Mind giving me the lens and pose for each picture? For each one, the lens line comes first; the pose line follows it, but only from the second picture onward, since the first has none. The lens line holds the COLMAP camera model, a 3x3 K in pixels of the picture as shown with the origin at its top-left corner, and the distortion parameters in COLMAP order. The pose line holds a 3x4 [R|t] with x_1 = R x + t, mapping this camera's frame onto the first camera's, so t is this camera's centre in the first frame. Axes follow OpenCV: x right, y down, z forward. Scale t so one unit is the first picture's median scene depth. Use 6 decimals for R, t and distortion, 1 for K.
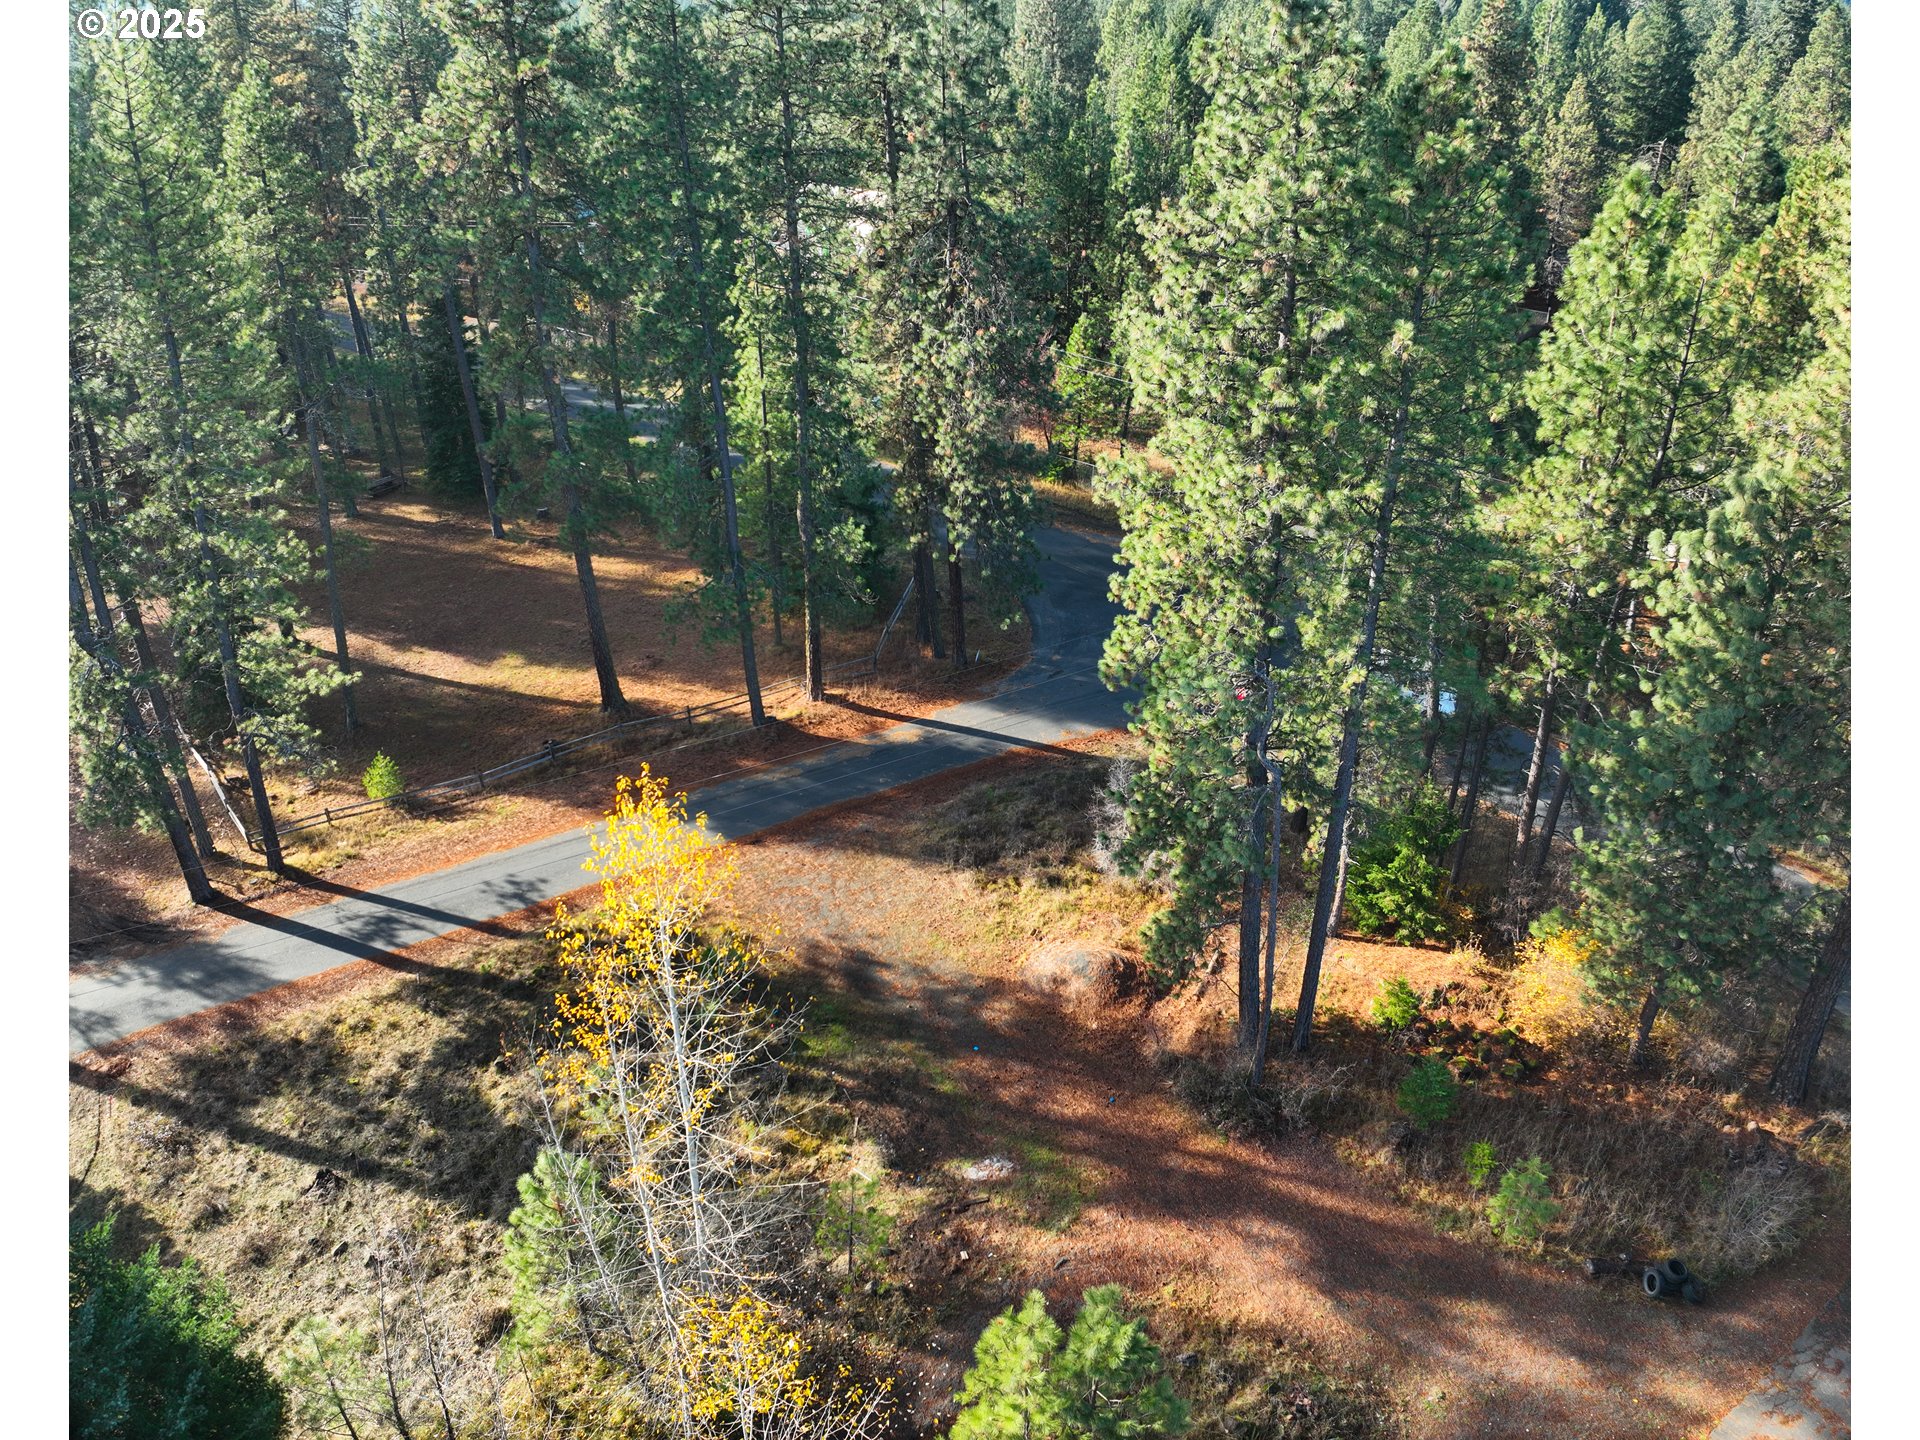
lens RADIAL K [[1337.2, 0, 967.0], [0, 1337.2, 714.2], [0, 0, 1]] dist [-0.101216, -0.011347]
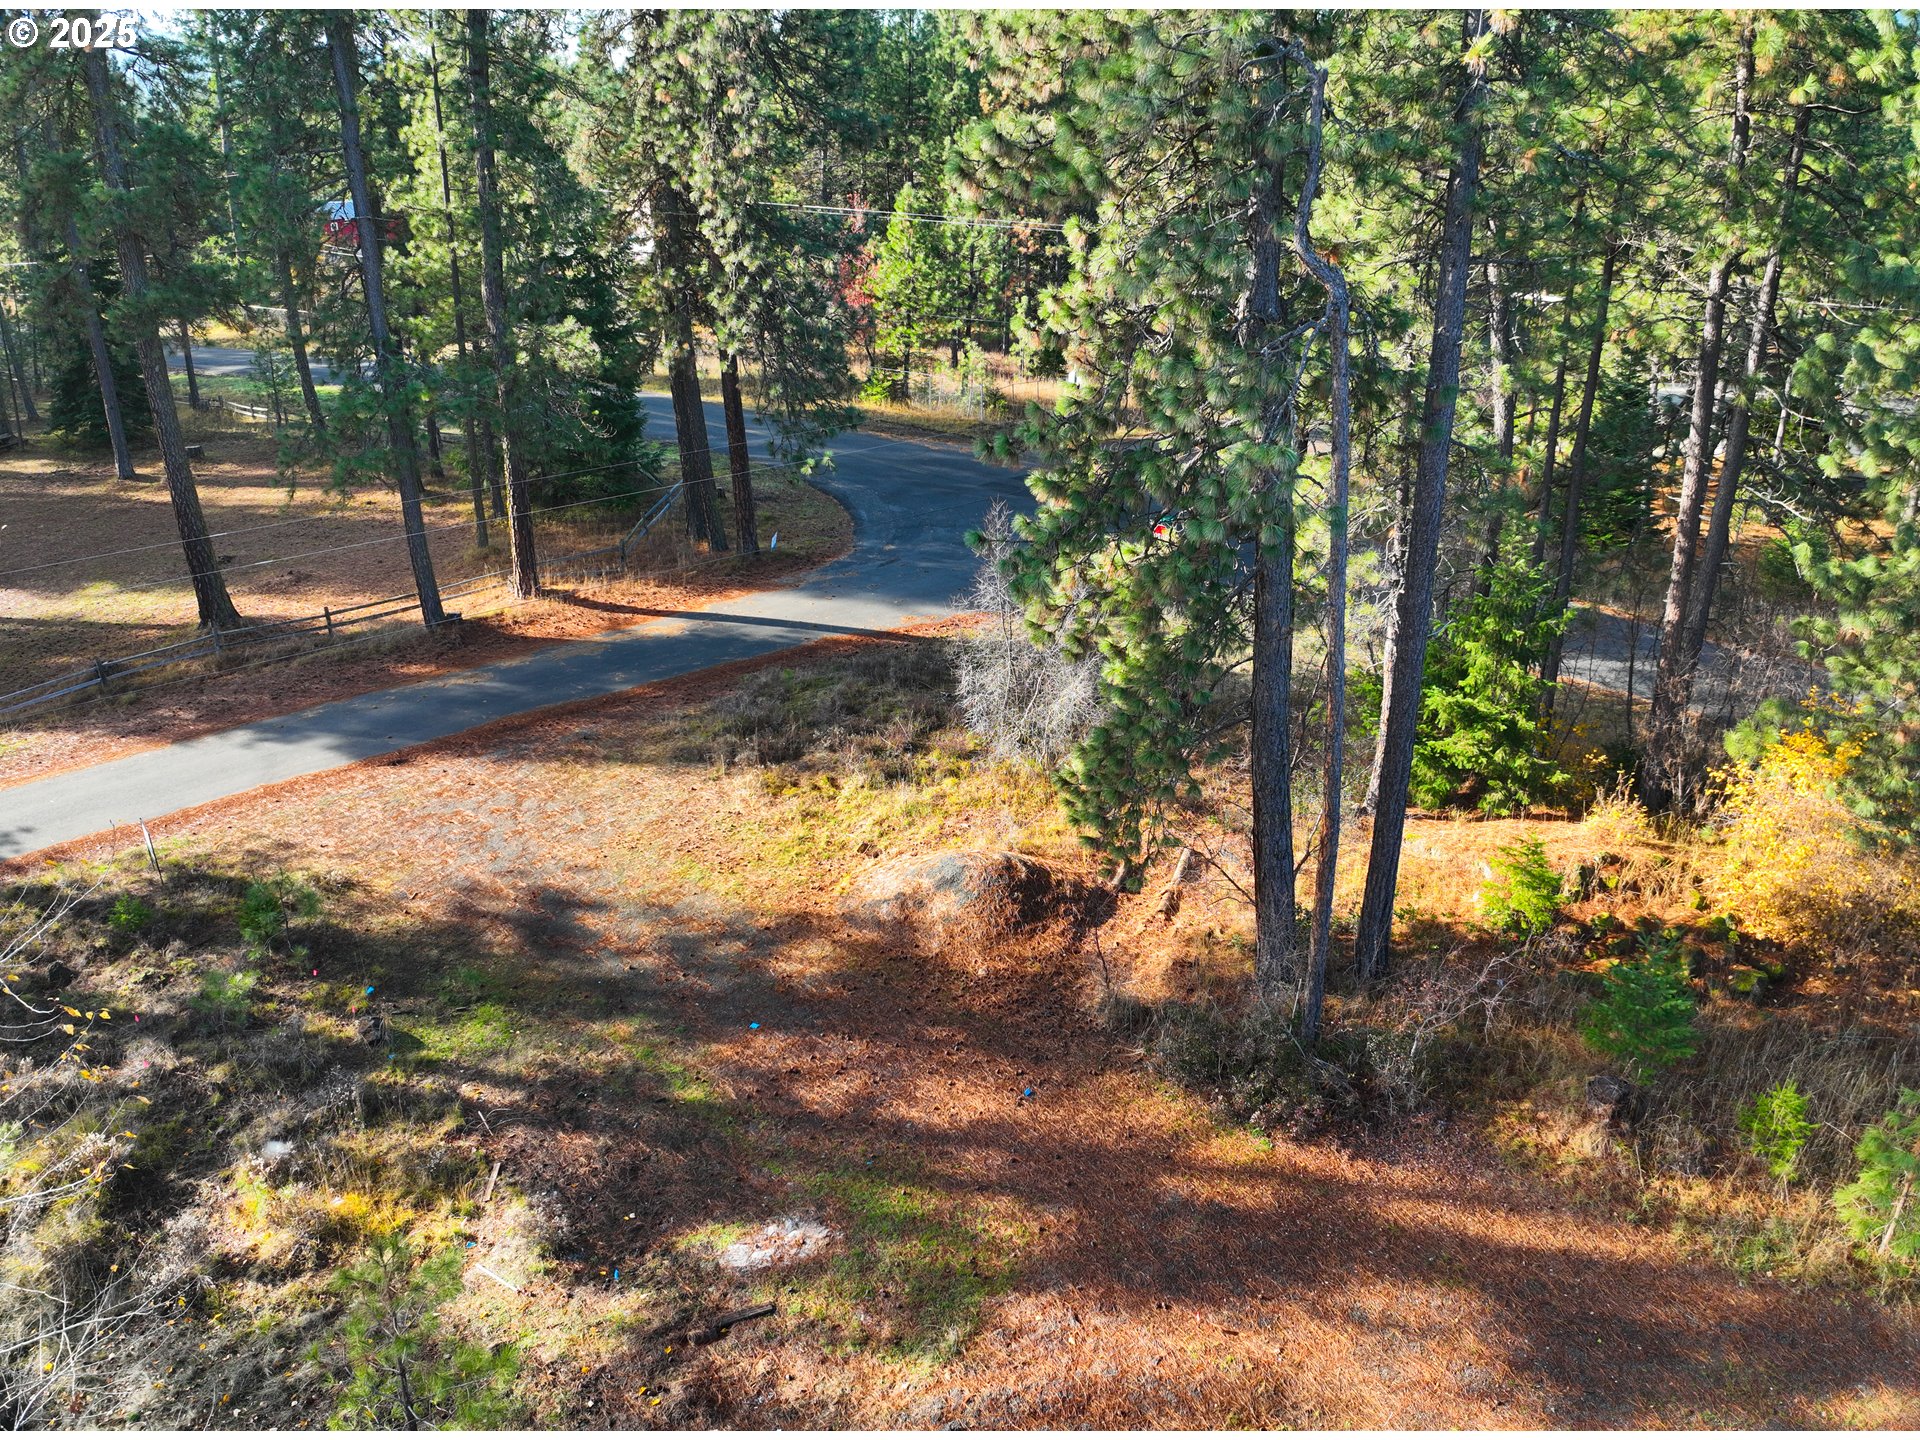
lens RADIAL K [[1398.0, 0, 971.1], [0, 1398.0, 727.4], [0, 0, 1]] dist [-0.103267, -0.012812]
pose [[0.992161, -0.050076, 0.114491, 0.032957], [0.061010, 0.993693, -0.094081, 0.189491], [-0.109058, 0.100329, 0.988959, 0.442062]]
